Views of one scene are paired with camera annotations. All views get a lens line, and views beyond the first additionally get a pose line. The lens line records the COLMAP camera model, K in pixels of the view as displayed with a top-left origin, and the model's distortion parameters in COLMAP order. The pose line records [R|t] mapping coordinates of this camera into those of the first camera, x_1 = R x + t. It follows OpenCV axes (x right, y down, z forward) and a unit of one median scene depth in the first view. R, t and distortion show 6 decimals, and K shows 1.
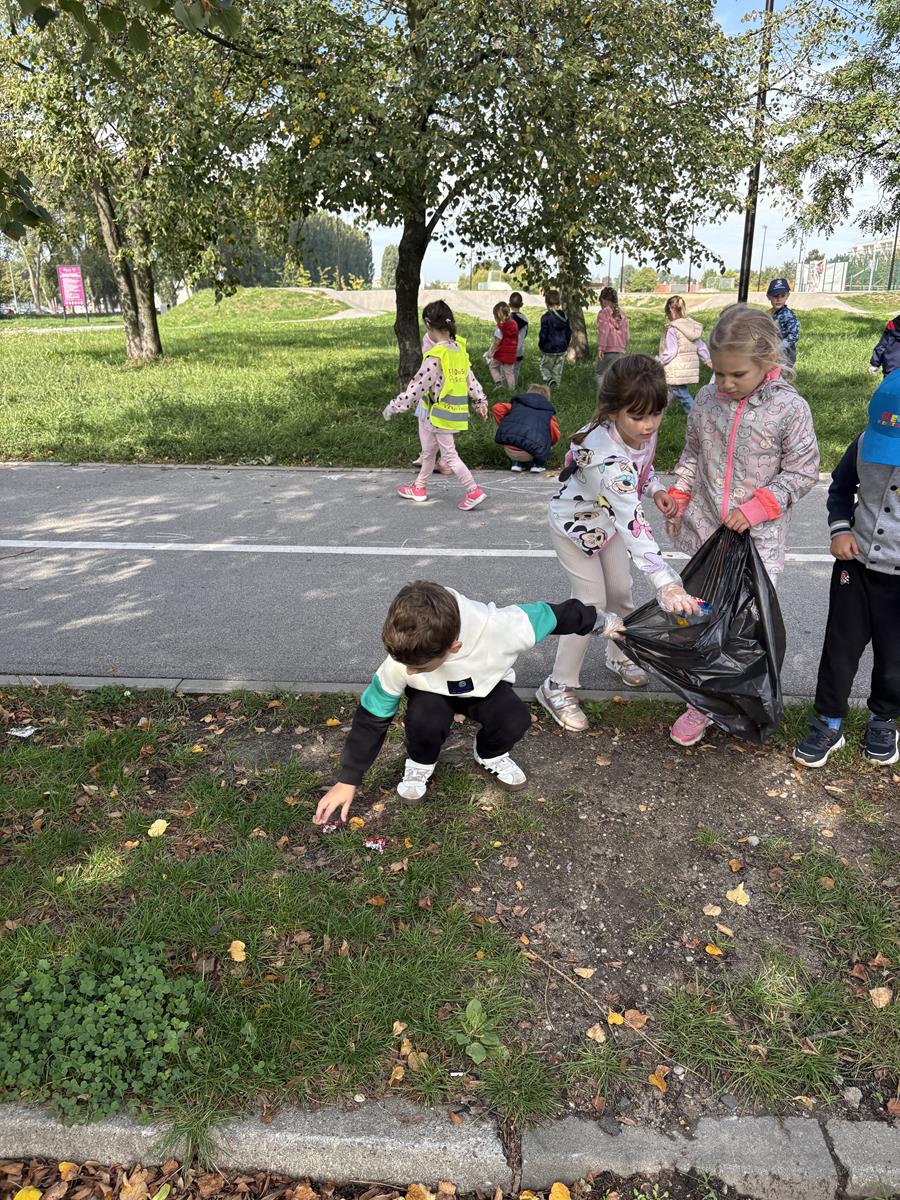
lens RADIAL K [[899.5, 0, 457.8], [0, 899.5, 594.6], [0, 0, 1]] dist [0.041614, -0.045012]
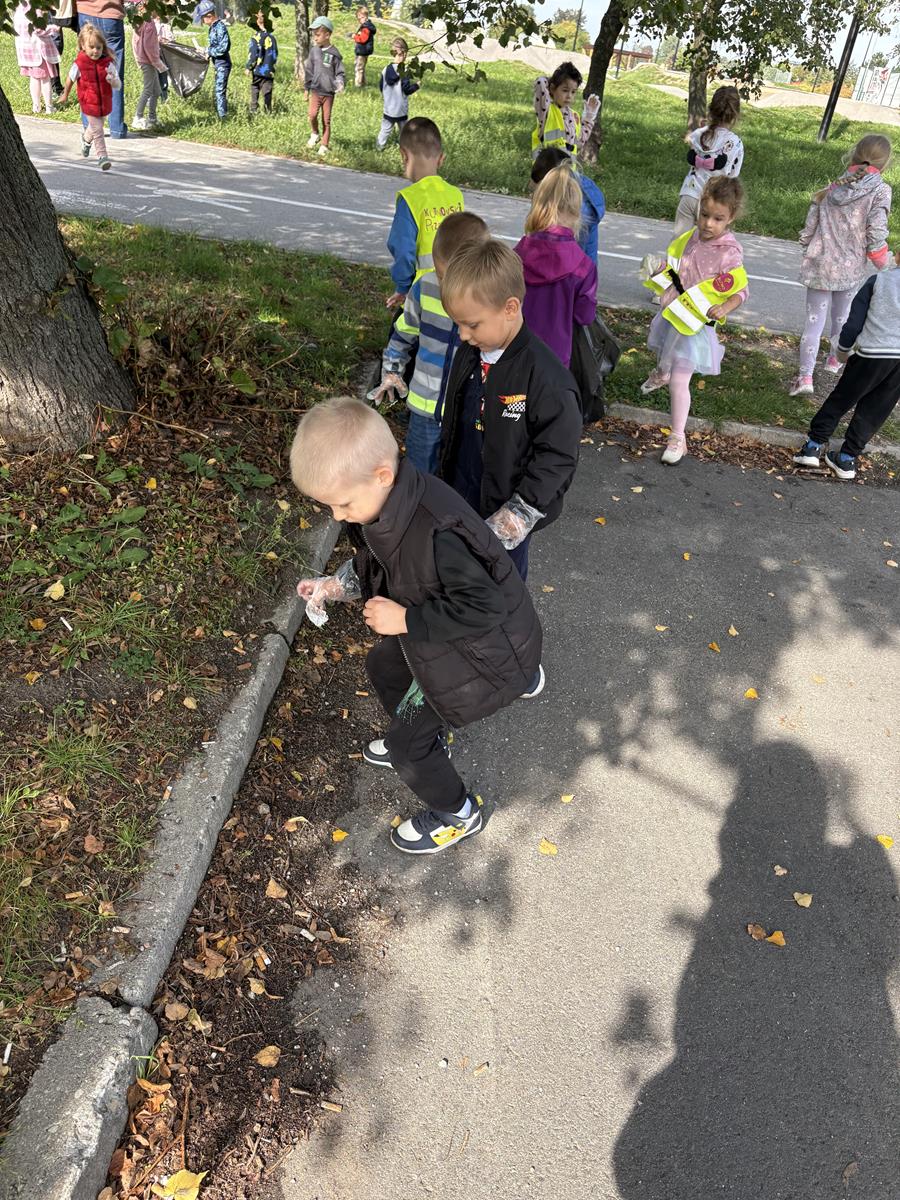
lens RADIAL K [[899.5, 0, 457.8], [0, 899.5, 594.6], [0, 0, 1]] dist [0.041614, -0.045012]
pose [[0.990448, 0.127581, 0.052314, -0.734883], [-0.136105, 0.965379, 0.222527, 0.375934], [-0.022113, -0.227521, 0.973522, -1.166399]]
